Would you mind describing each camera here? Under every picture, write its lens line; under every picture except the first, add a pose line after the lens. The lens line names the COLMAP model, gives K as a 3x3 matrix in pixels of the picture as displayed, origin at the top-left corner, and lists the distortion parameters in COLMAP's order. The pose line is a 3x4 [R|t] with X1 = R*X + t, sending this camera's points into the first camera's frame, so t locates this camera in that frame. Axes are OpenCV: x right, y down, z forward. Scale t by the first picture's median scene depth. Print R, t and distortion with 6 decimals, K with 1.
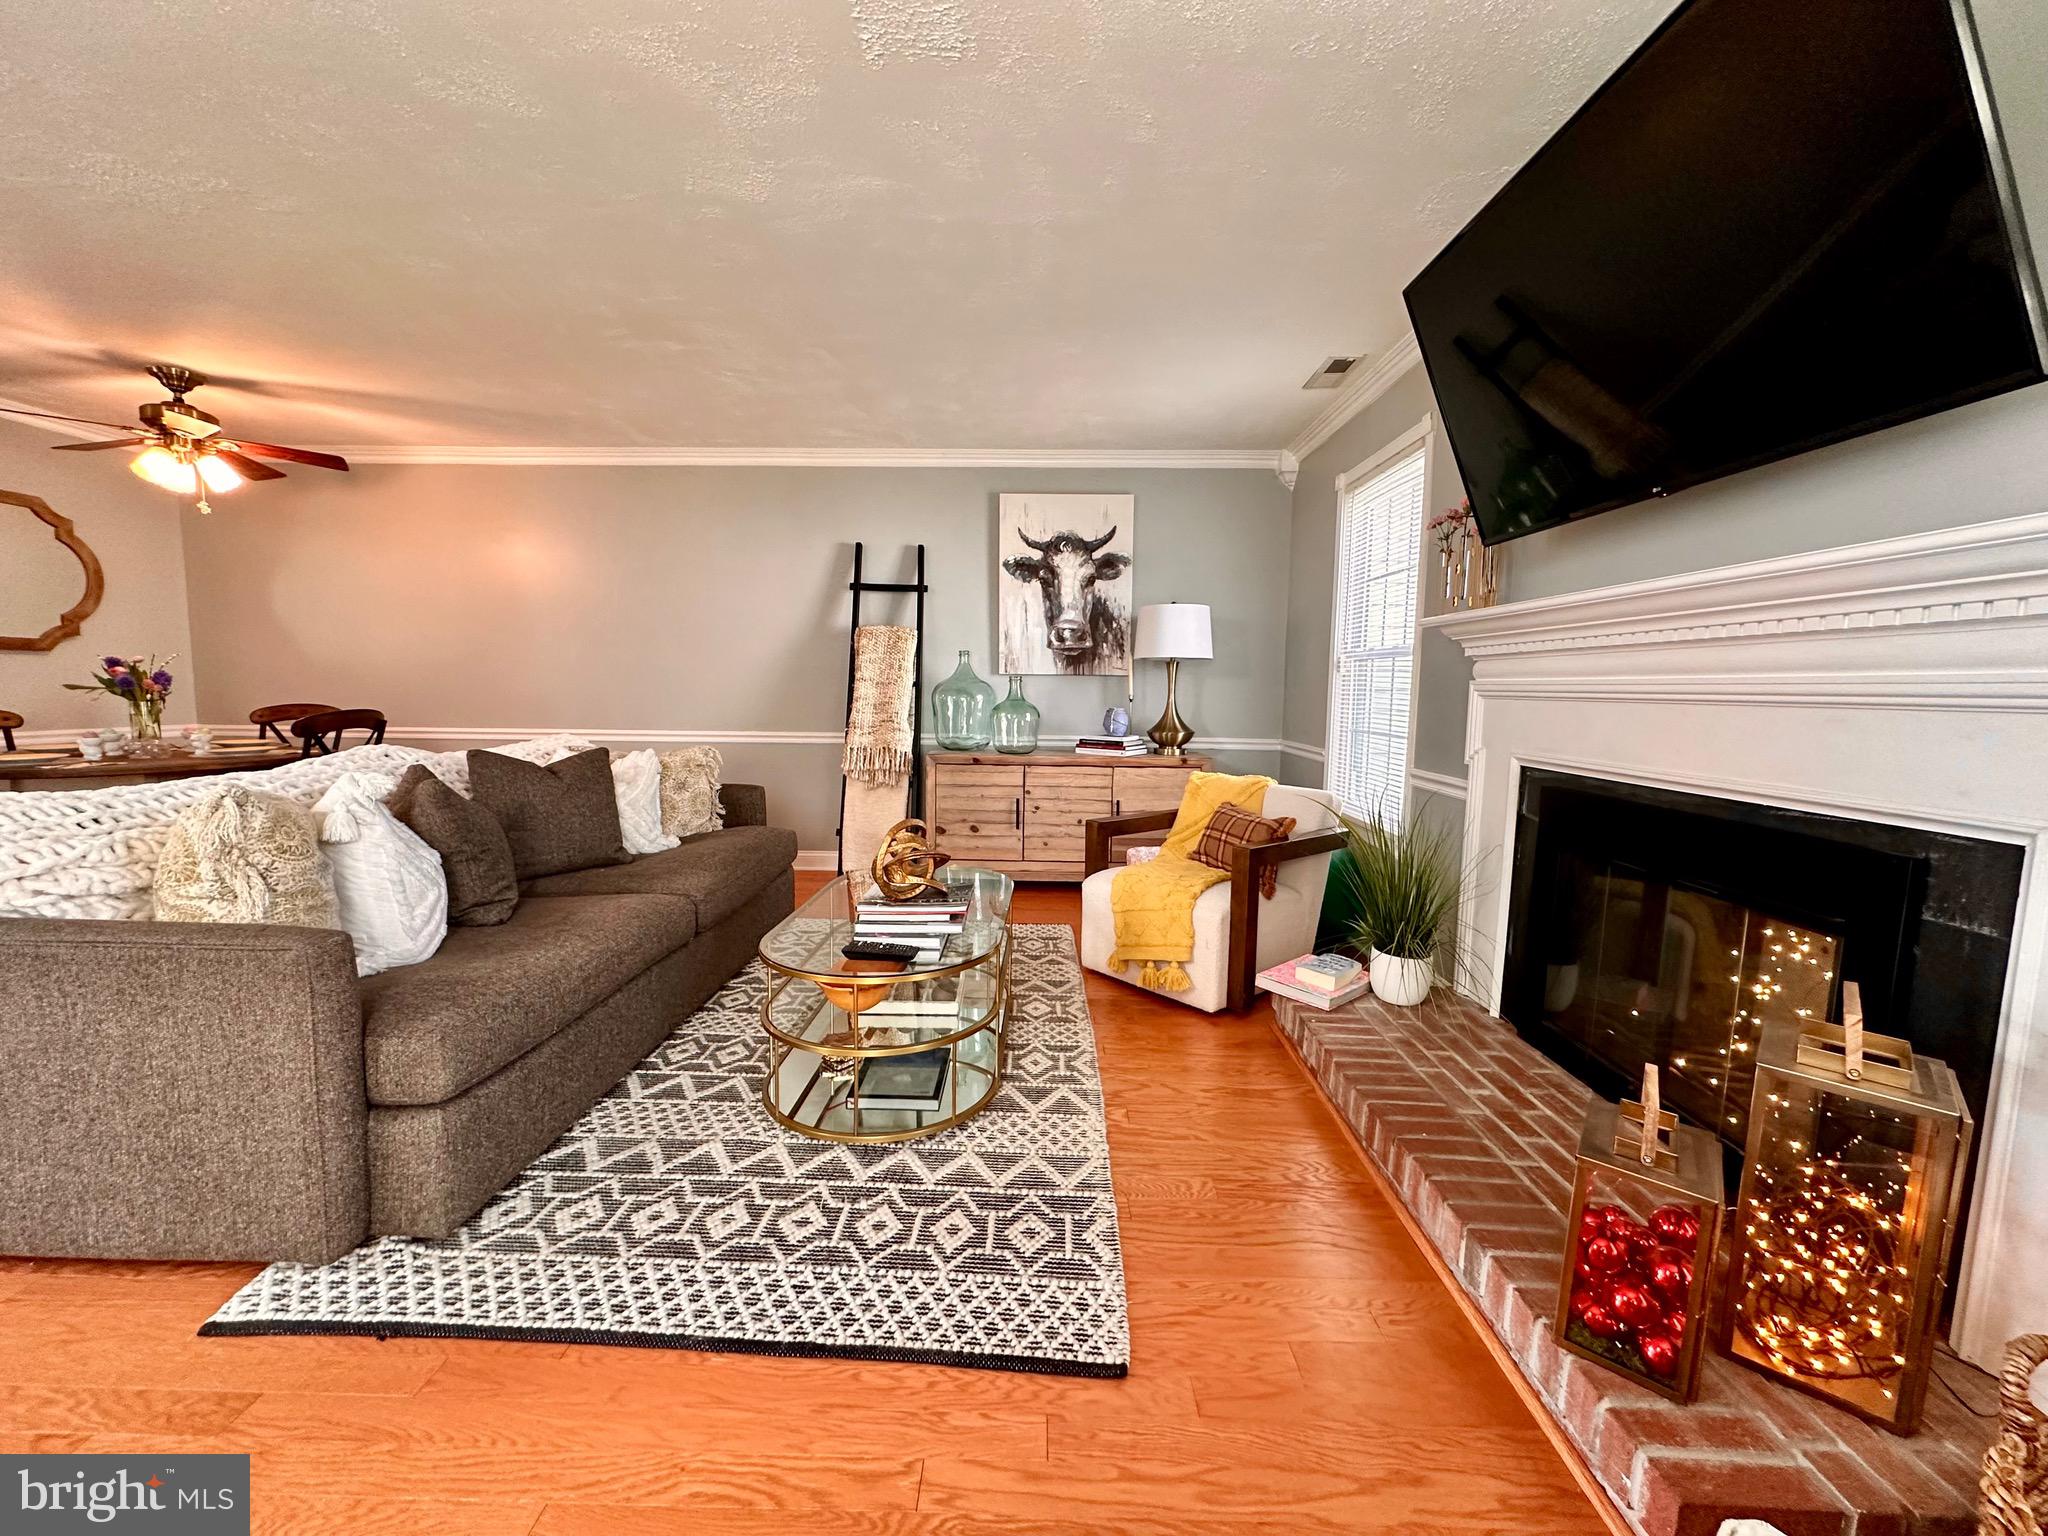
lens RADIAL K [[815.5, 0, 1021.0], [0, 815.5, 770.3], [0, 0, 1]] dist [0.000624, -0.000230]
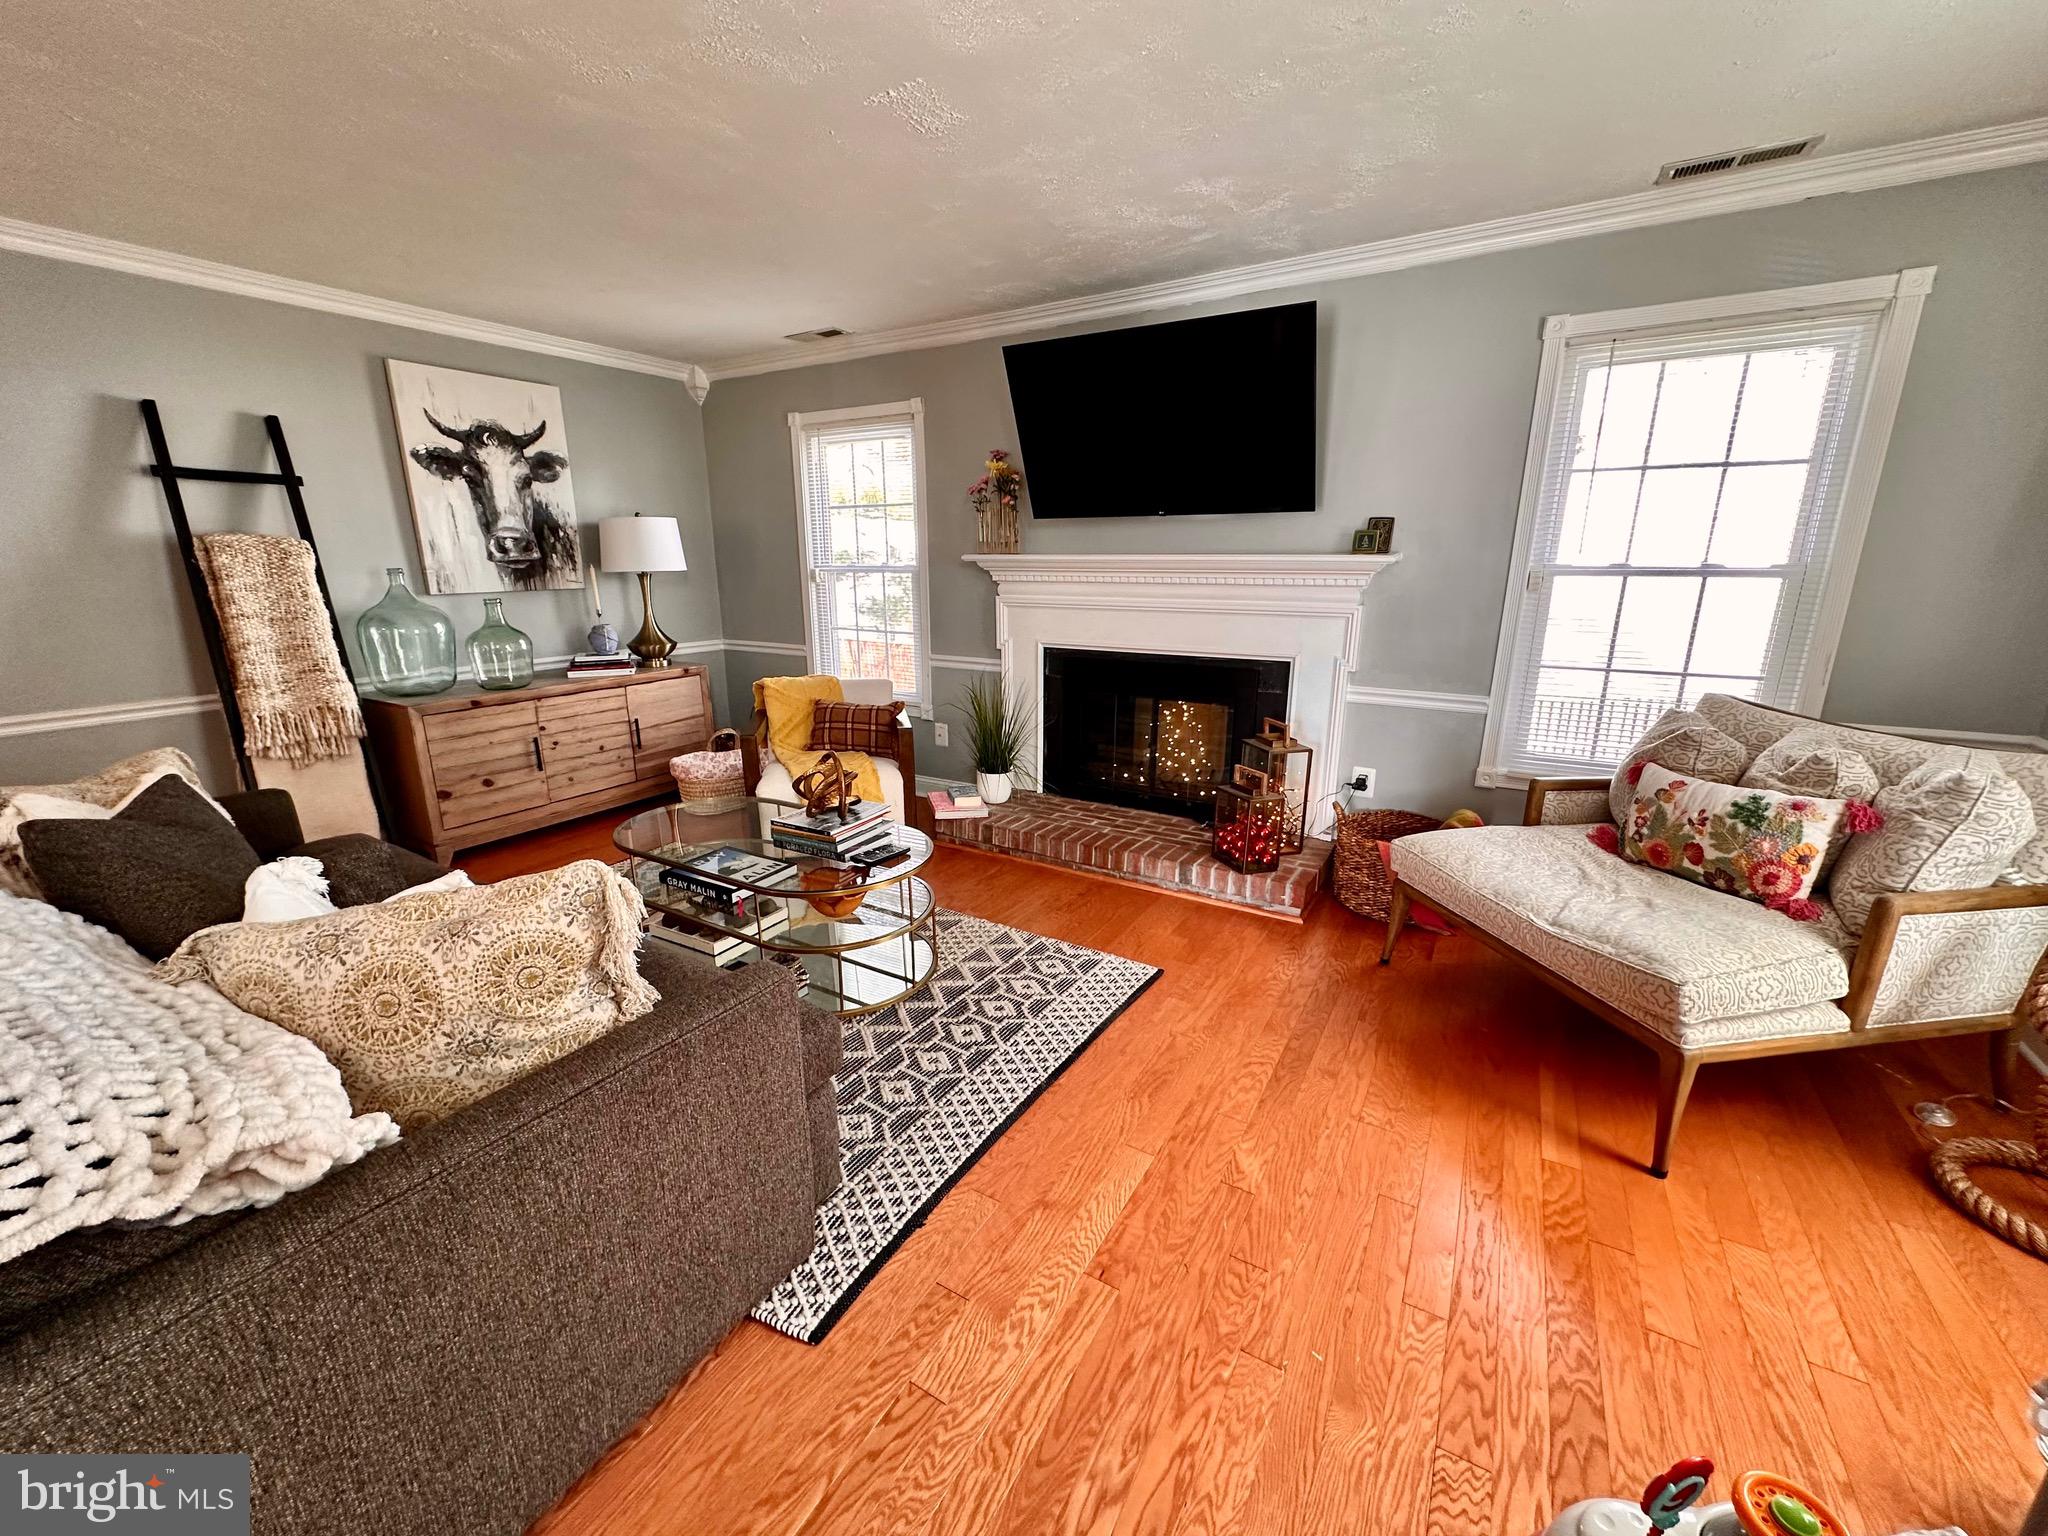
lens RADIAL K [[815.5, 0, 1022.4], [0, 815.5, 773.0], [0, 0, 1]] dist [0.000624, -0.000230]
pose [[0.500140, -0.240647, 0.831835, -0.474020], [0.101086, 0.970267, 0.219916, -0.068149], [-0.860024, -0.025902, 0.509596, 0.077030]]
